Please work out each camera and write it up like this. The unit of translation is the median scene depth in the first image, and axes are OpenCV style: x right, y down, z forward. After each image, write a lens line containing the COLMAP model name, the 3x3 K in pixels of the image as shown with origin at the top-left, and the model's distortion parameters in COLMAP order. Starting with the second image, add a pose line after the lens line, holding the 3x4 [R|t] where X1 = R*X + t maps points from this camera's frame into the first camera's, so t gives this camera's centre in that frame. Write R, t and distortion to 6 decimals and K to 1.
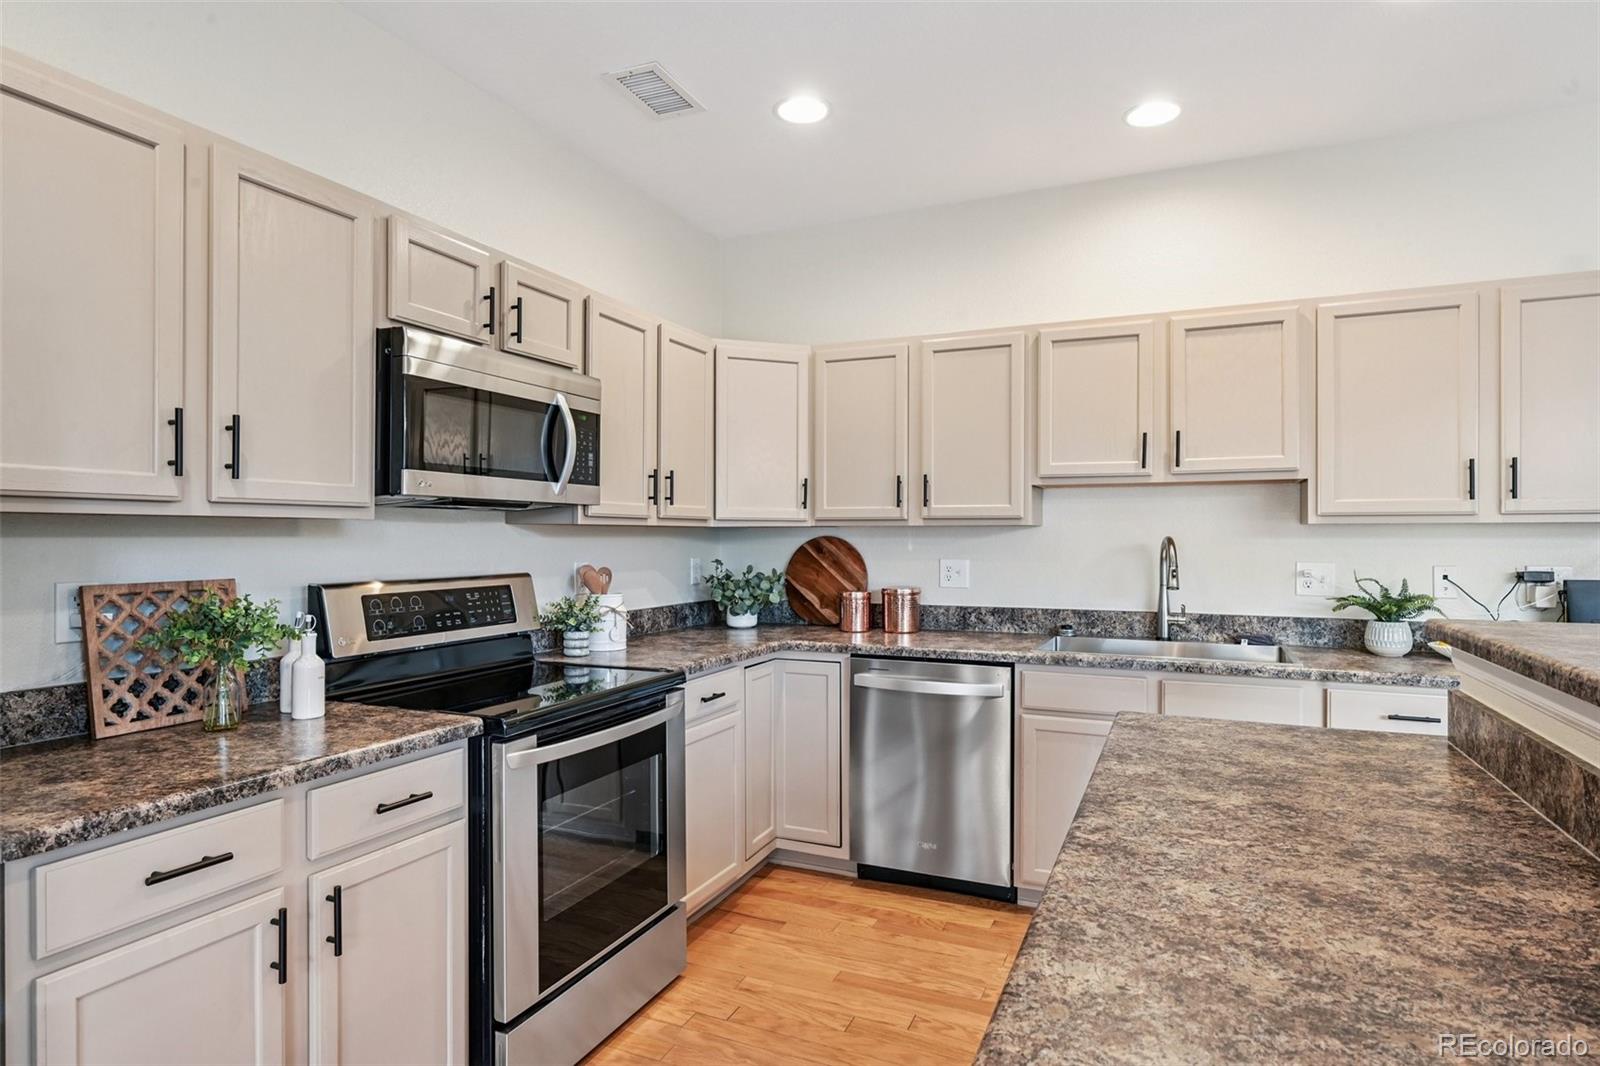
lens RADIAL K [[903.0, 0, 762.8], [0, 903.0, 532.9], [0, 0, 1]] dist [-0.000724, -0.001314]
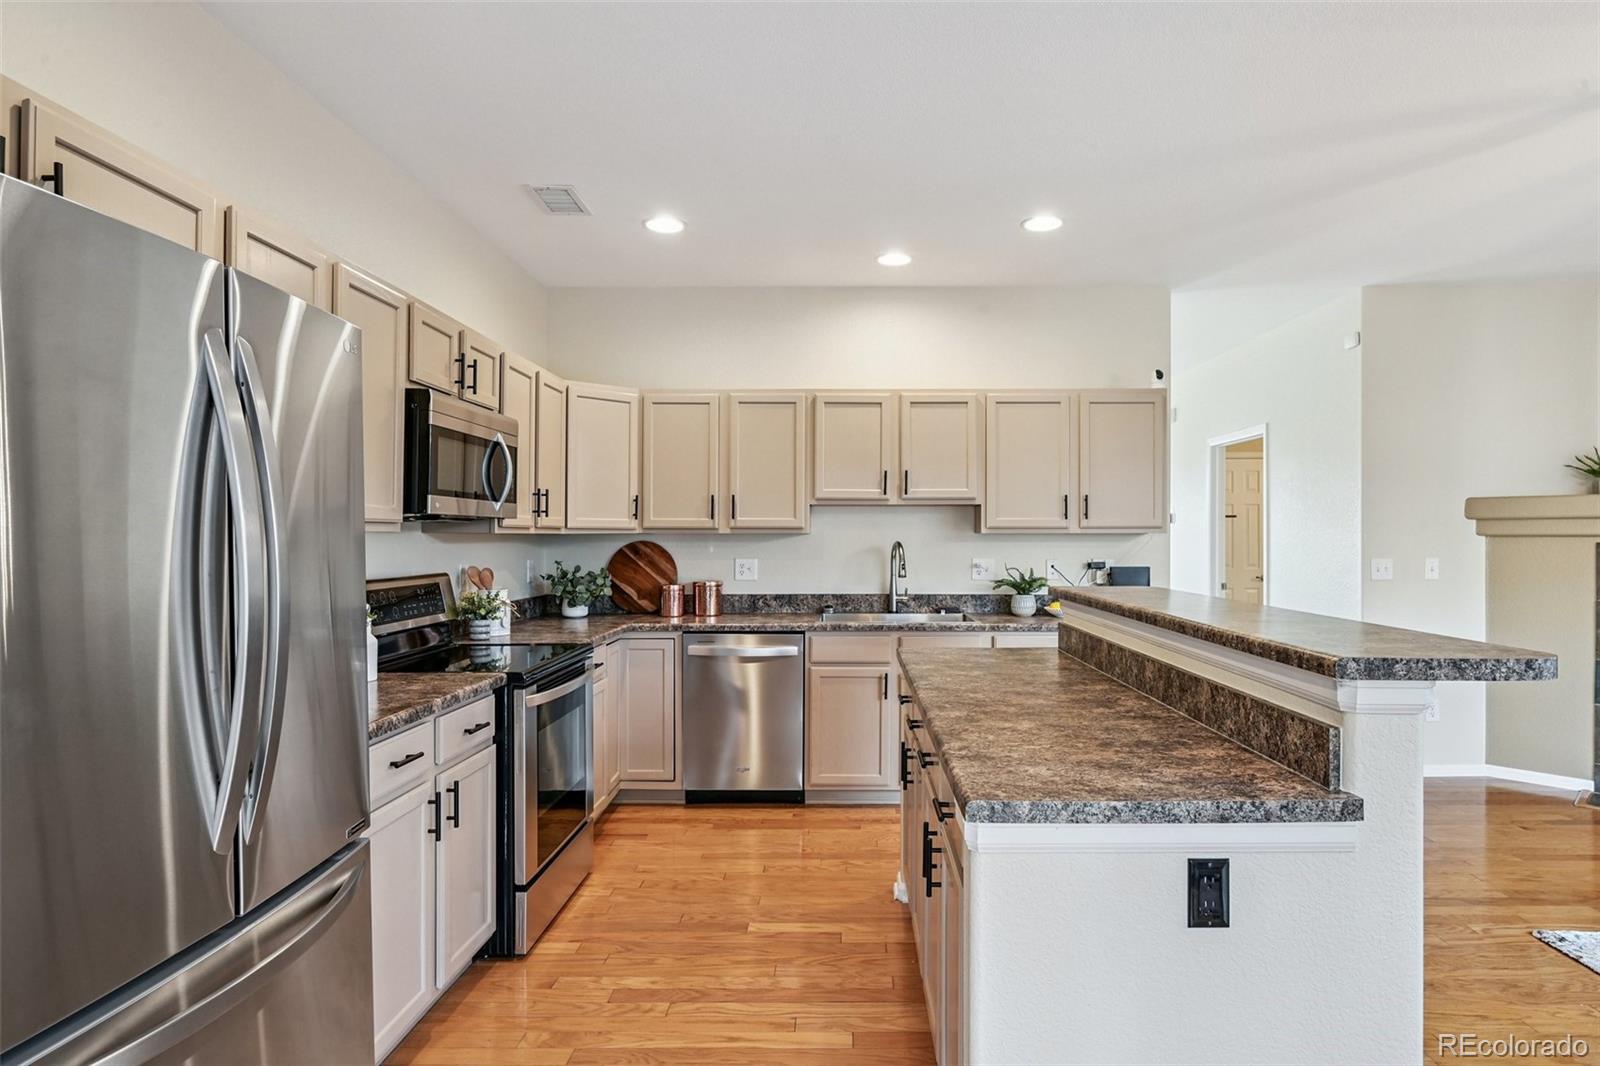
lens RADIAL K [[953.7, 0, 838.8], [0, 953.7, 529.1], [0, 0, 1]] dist [-0.001551, -0.000467]
pose [[0.905628, 0.003240, 0.424061, -0.317111], [-0.001690, 0.999990, -0.004031, -0.010389], [-0.424070, 0.002934, 0.905625, -0.387642]]
